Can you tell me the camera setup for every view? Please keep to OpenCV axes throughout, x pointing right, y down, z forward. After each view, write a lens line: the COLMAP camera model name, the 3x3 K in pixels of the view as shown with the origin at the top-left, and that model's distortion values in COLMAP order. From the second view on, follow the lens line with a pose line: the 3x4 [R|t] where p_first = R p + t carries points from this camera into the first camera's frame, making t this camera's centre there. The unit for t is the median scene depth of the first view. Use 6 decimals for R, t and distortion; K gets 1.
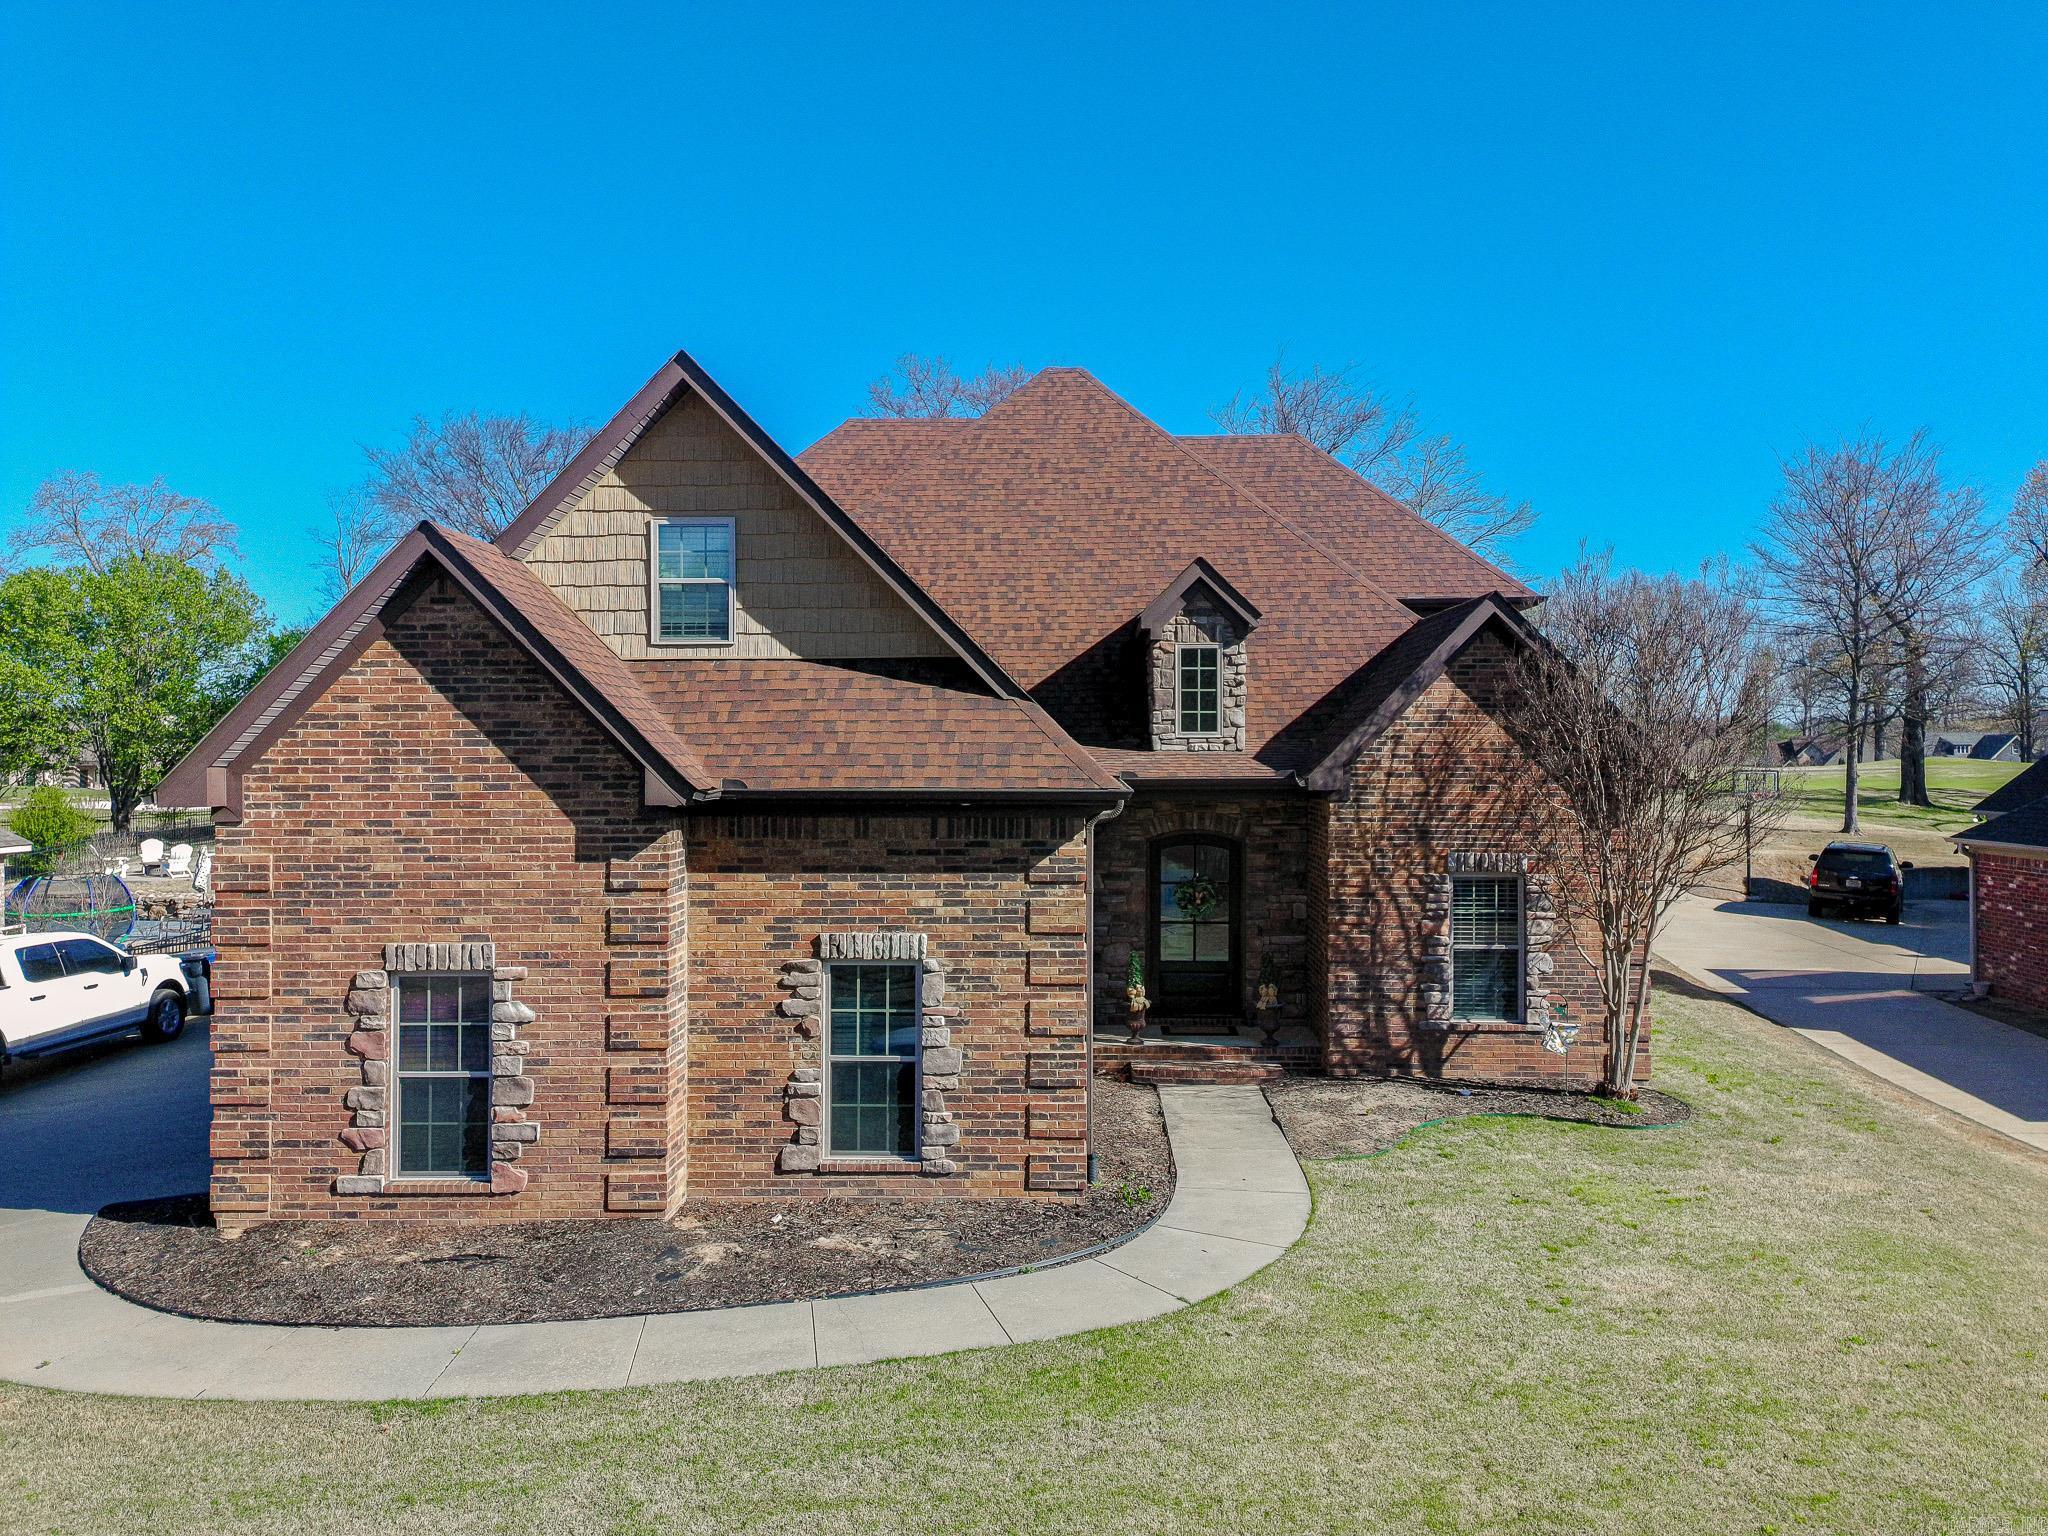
lens RADIAL K [[1509.7, 0, 1034.1], [0, 1509.7, 742.4], [0, 0, 1]] dist [0.057545, -0.003567]
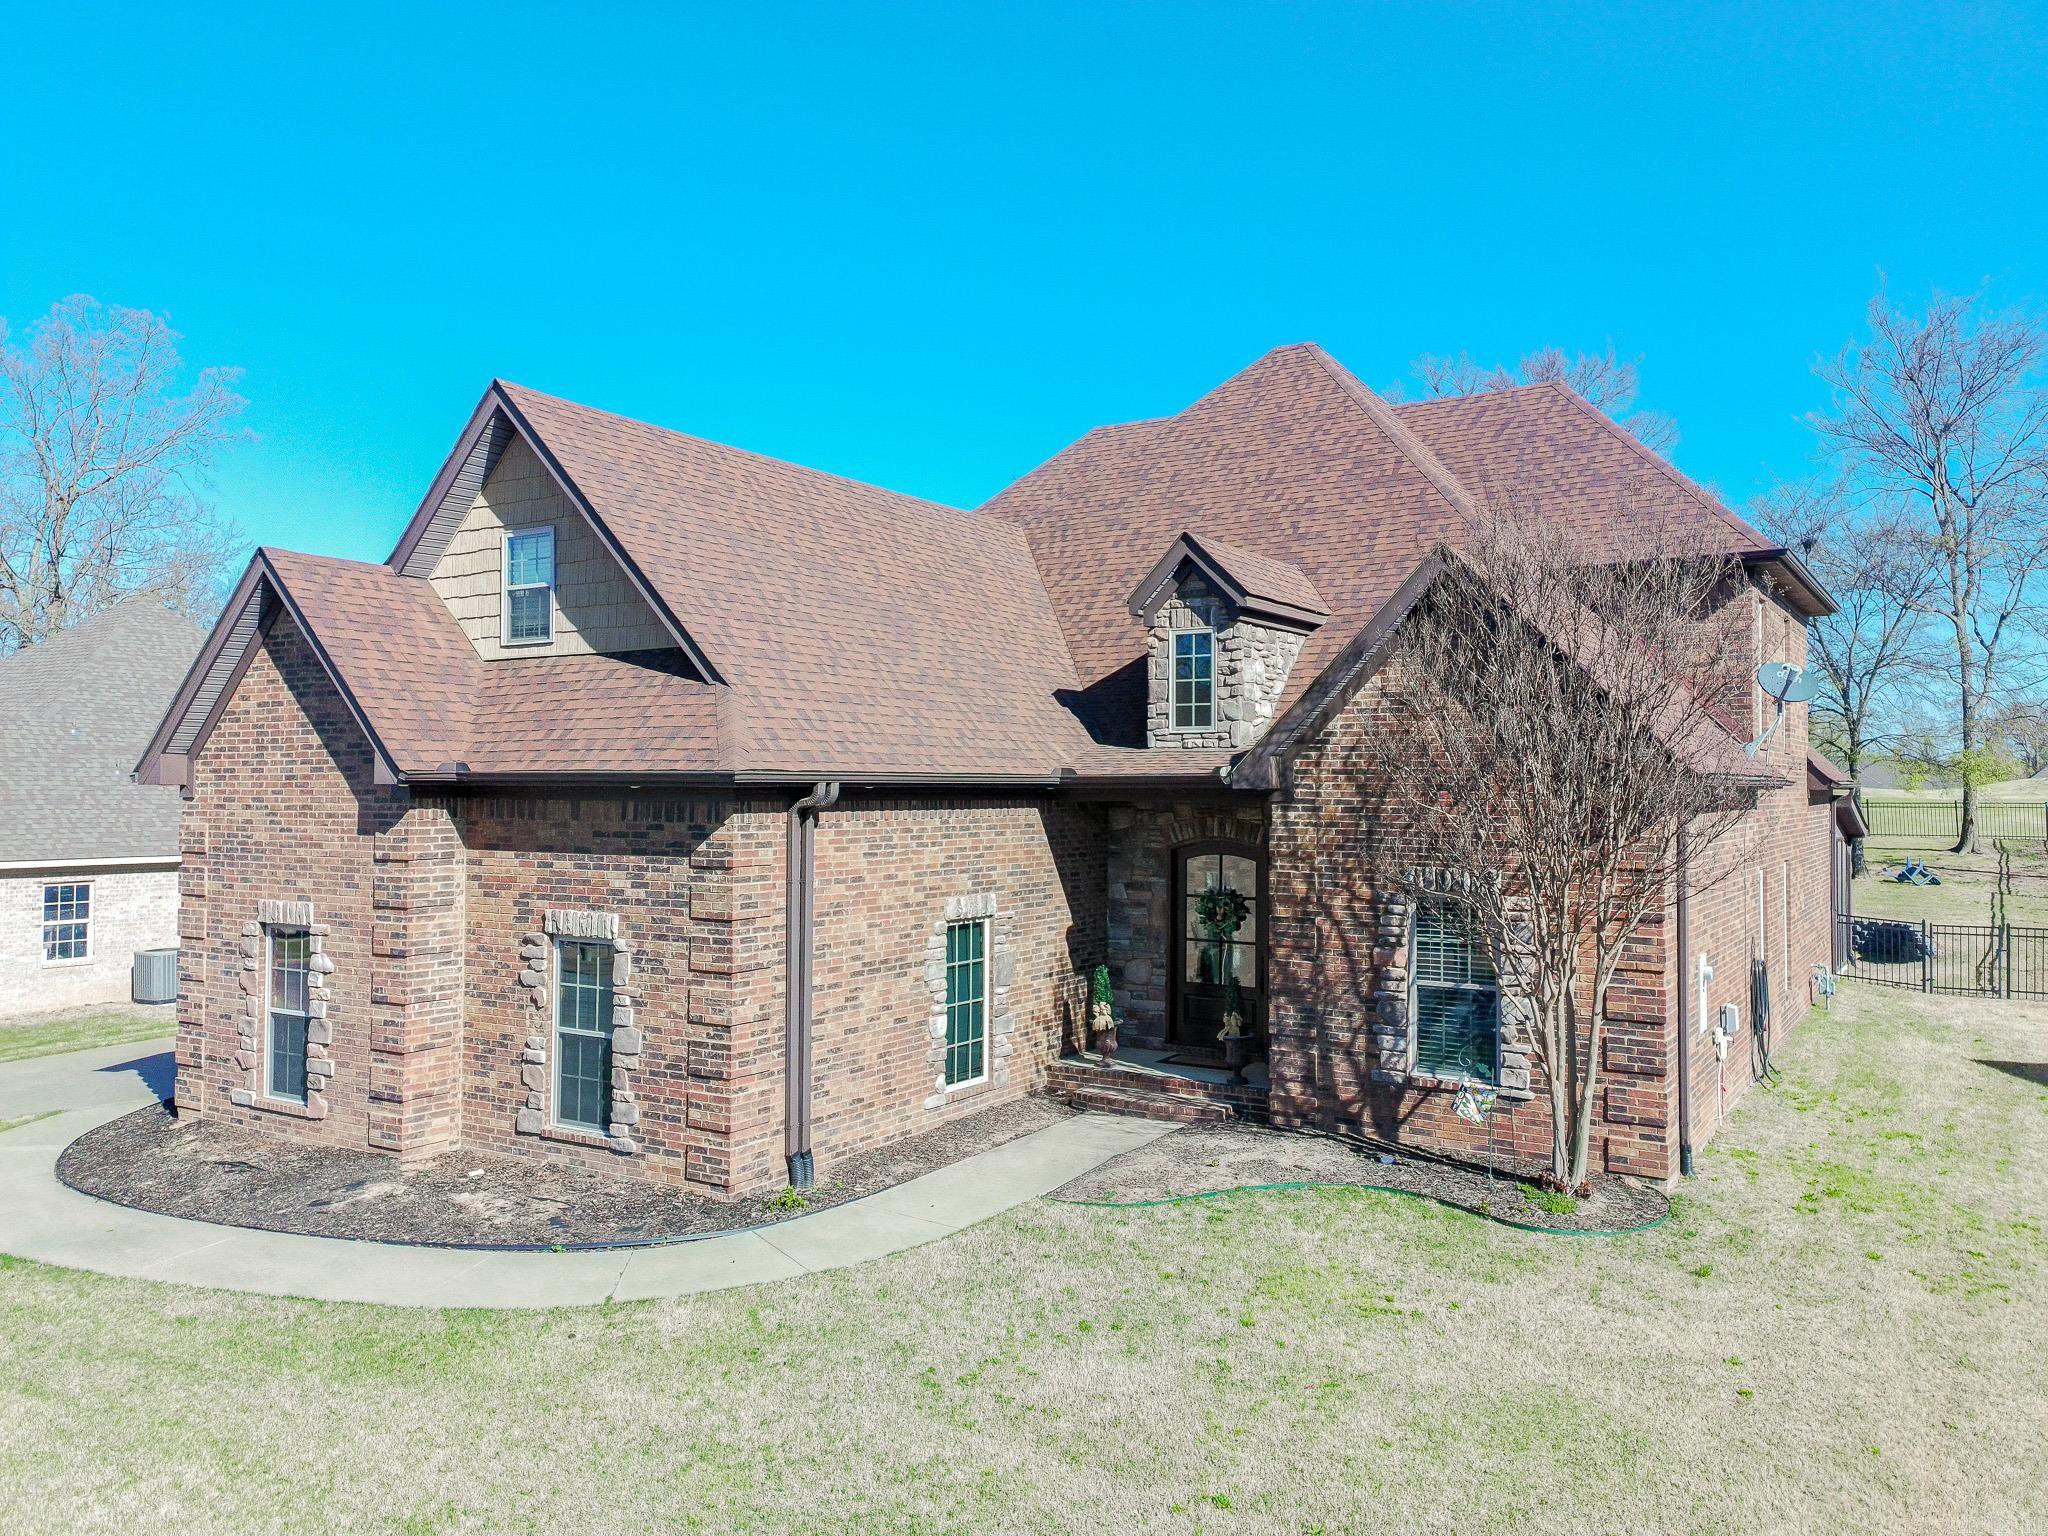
lens RADIAL K [[1499.2, 0, 1028.3], [0, 1499.2, 746.4], [0, 0, 1]] dist [0.082246, -0.068941]
pose [[0.860048, -0.010114, -0.510114, 0.688846], [-0.001497, 0.999749, -0.022346, 0.035648], [0.510212, 0.019982, 0.859817, 0.263019]]
